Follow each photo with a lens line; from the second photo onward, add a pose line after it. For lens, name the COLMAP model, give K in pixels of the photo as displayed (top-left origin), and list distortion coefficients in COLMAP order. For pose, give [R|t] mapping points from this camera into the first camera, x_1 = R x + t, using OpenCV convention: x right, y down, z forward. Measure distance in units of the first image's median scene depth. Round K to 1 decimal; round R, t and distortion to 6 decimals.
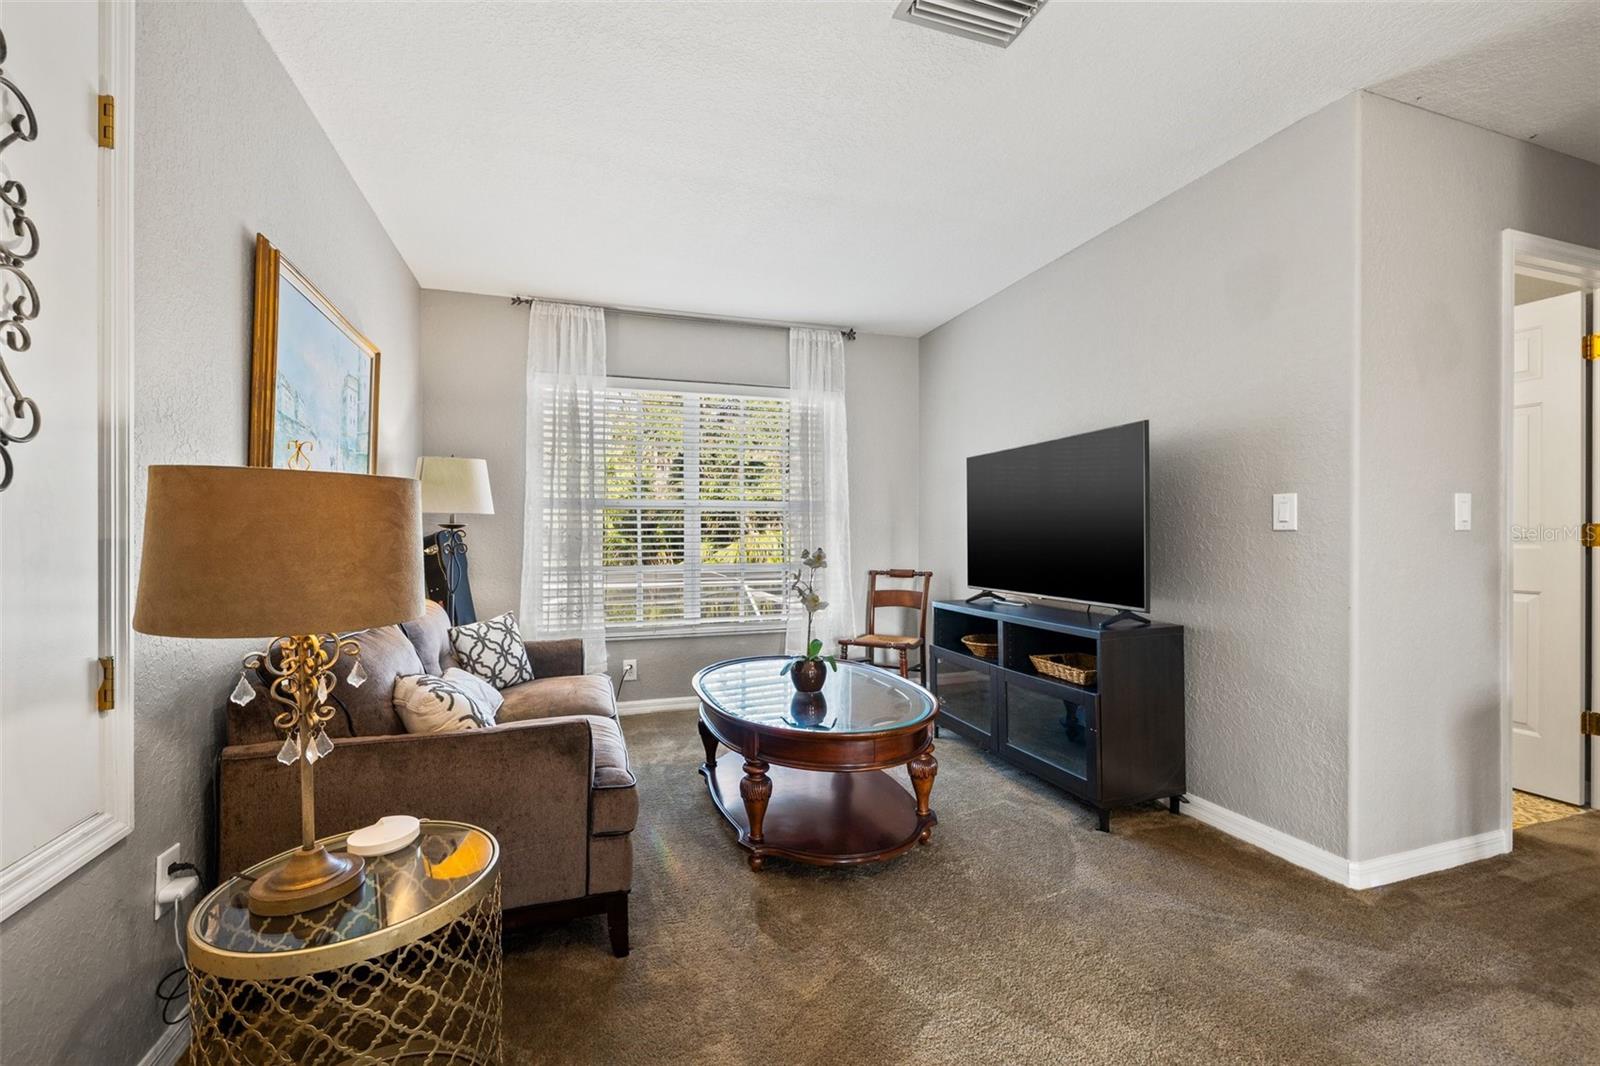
lens RADIAL K [[676.4, 0, 800.0], [0, 676.4, 533.0], [0, 0, 1]] dist [-0.002180, -0.000218]
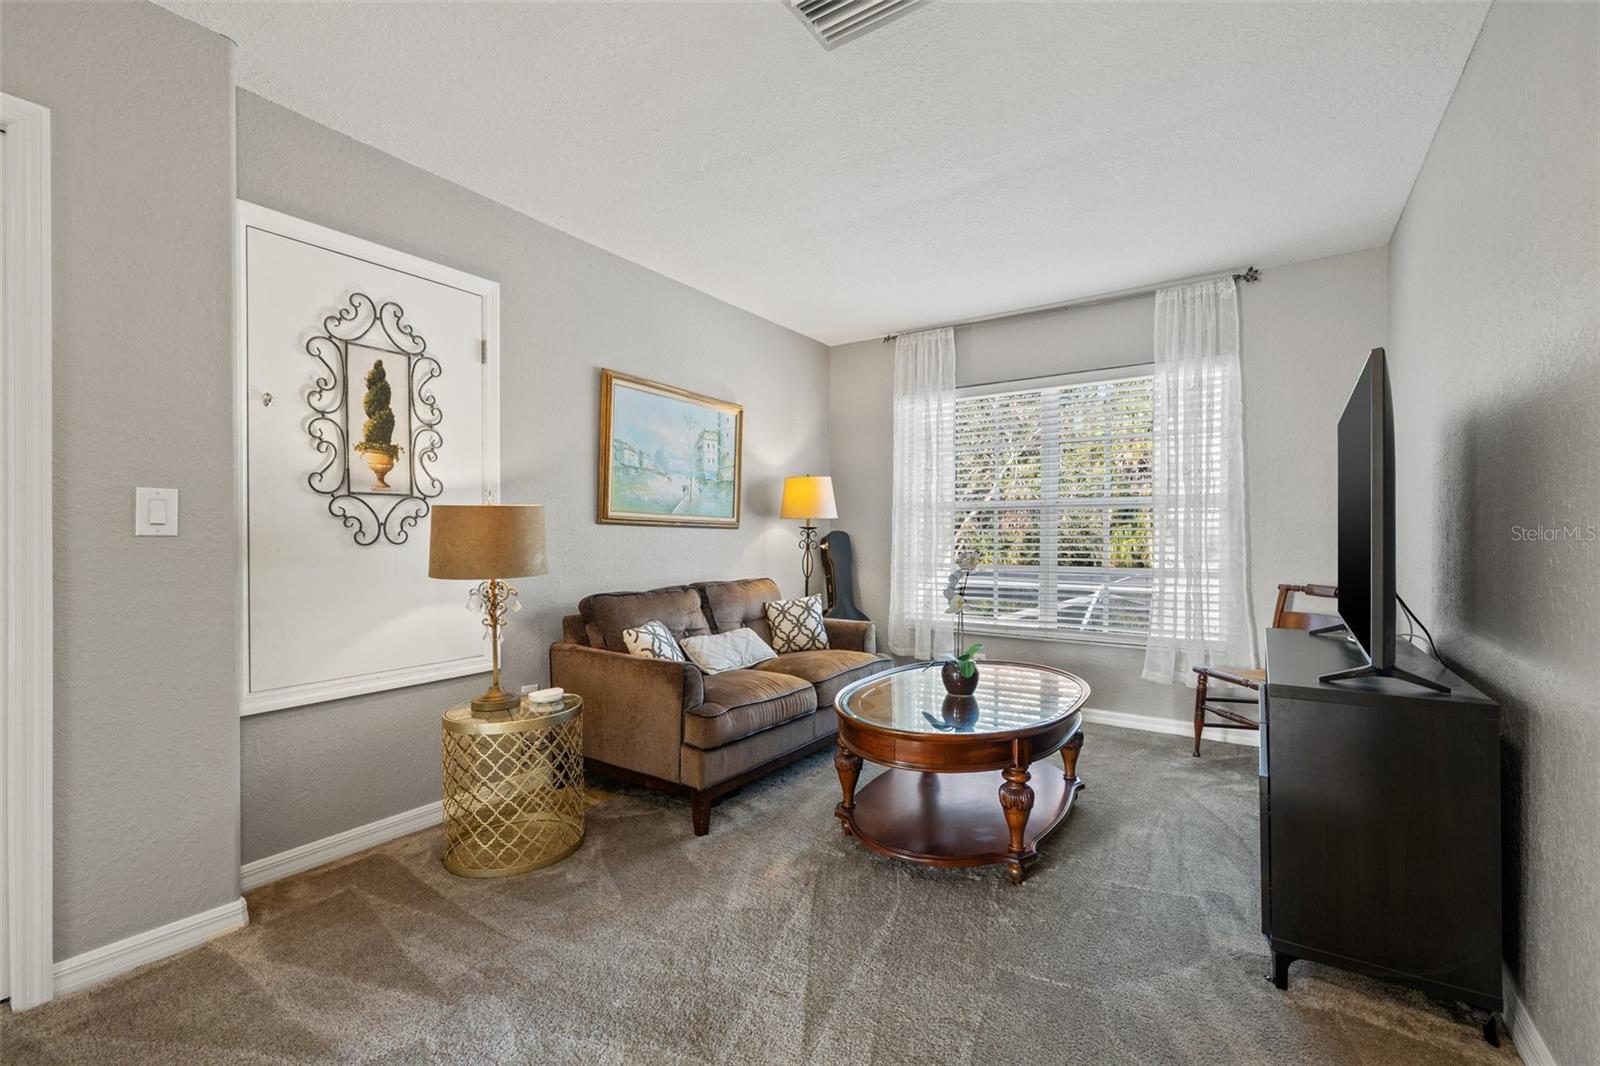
lens RADIAL K [[682.6, 0, 798.2], [0, 682.6, 540.4], [0, 0, 1]] dist [0.000713, 0.000137]
pose [[0.602808, 0.011516, -0.797803, 0.453700], [-0.001405, 0.999910, 0.013372, -0.003033], [0.797885, -0.006940, 0.602769, 0.143552]]
